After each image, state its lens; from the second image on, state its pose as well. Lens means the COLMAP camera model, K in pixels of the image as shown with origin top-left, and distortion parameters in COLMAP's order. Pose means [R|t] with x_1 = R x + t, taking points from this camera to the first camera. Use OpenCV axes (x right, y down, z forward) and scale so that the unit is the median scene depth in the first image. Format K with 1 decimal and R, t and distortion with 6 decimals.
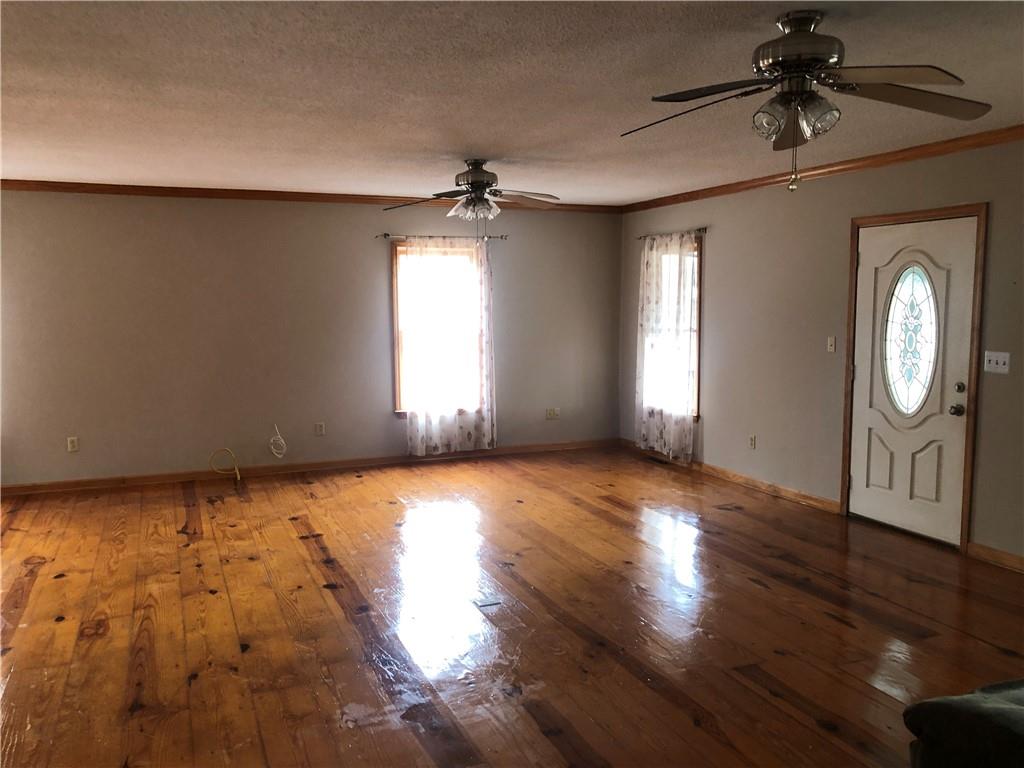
lens RADIAL K [[842.1, 0, 504.5], [0, 842.1, 382.4], [0, 0, 1]] dist [0.027404, -0.004313]
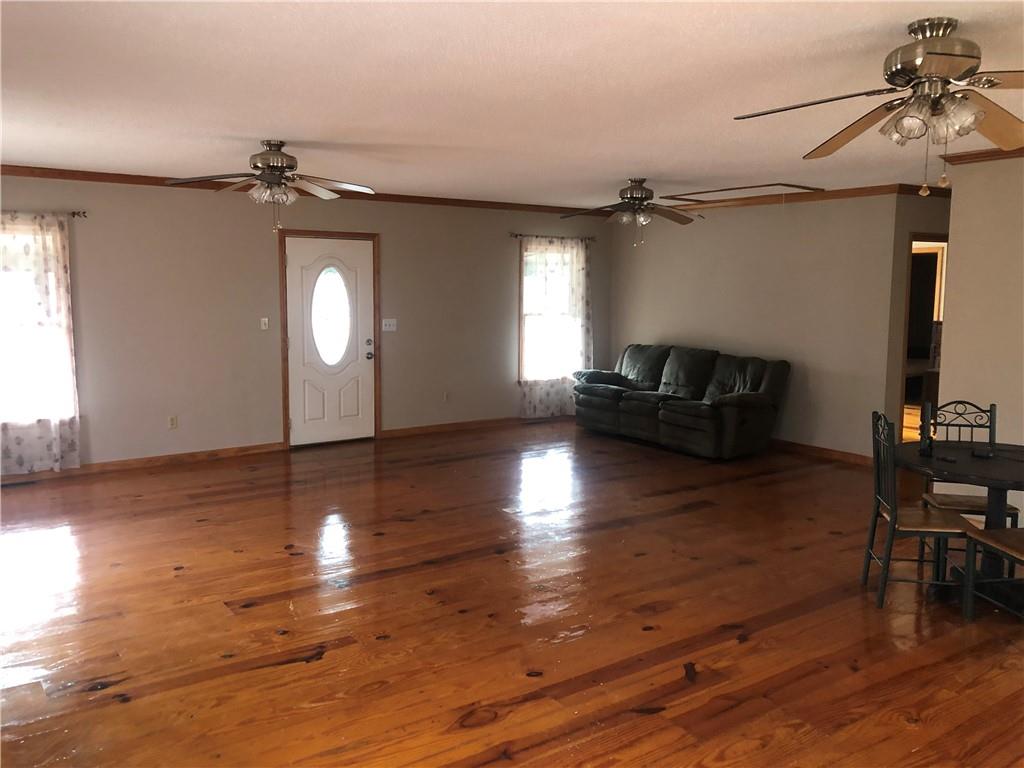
lens RADIAL K [[842.1, 0, 504.5], [0, 842.1, 382.4], [0, 0, 1]] dist [0.027404, -0.004313]
pose [[-0.225291, -0.106799, 0.968420, -1.008182], [0.097598, 0.986500, 0.131498, -0.095689], [-0.969391, 0.124141, -0.211826, 0.974885]]
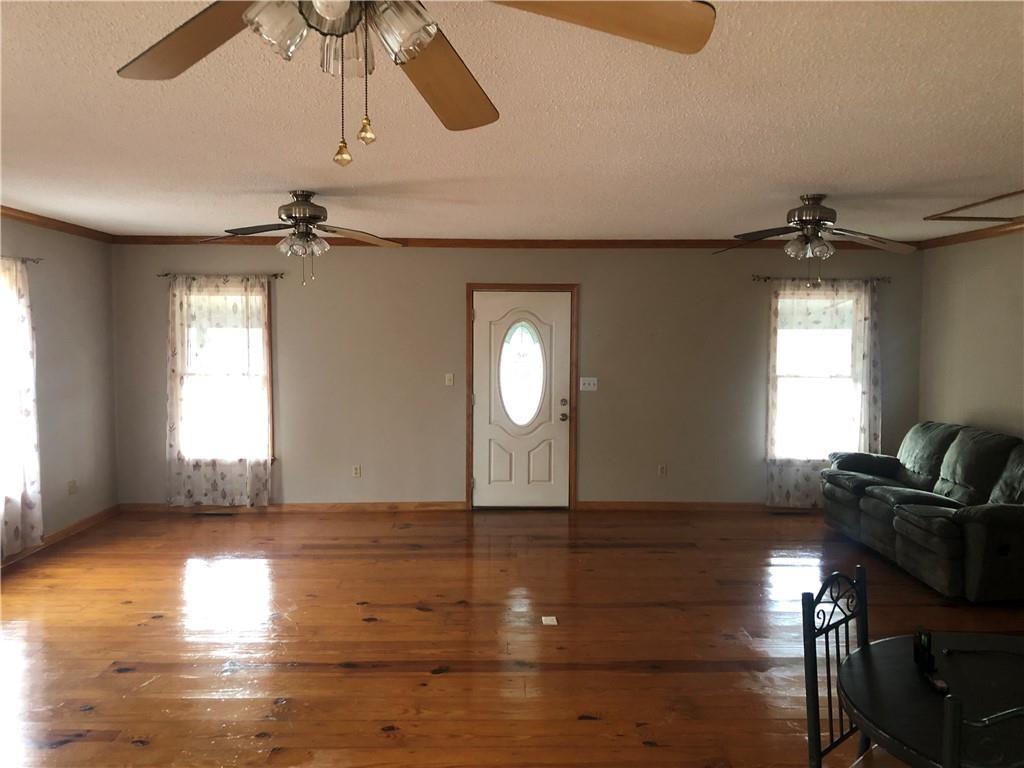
lens RADIAL K [[839.9, 0, 502.7], [0, 839.9, 387.8], [0, 0, 1]] dist [0.114577, -0.209659]
pose [[0.360621, -0.047001, 0.931527, -0.803897], [0.088726, 0.995929, 0.015902, -0.047562], [-0.928483, 0.076916, 0.363323, 0.486774]]
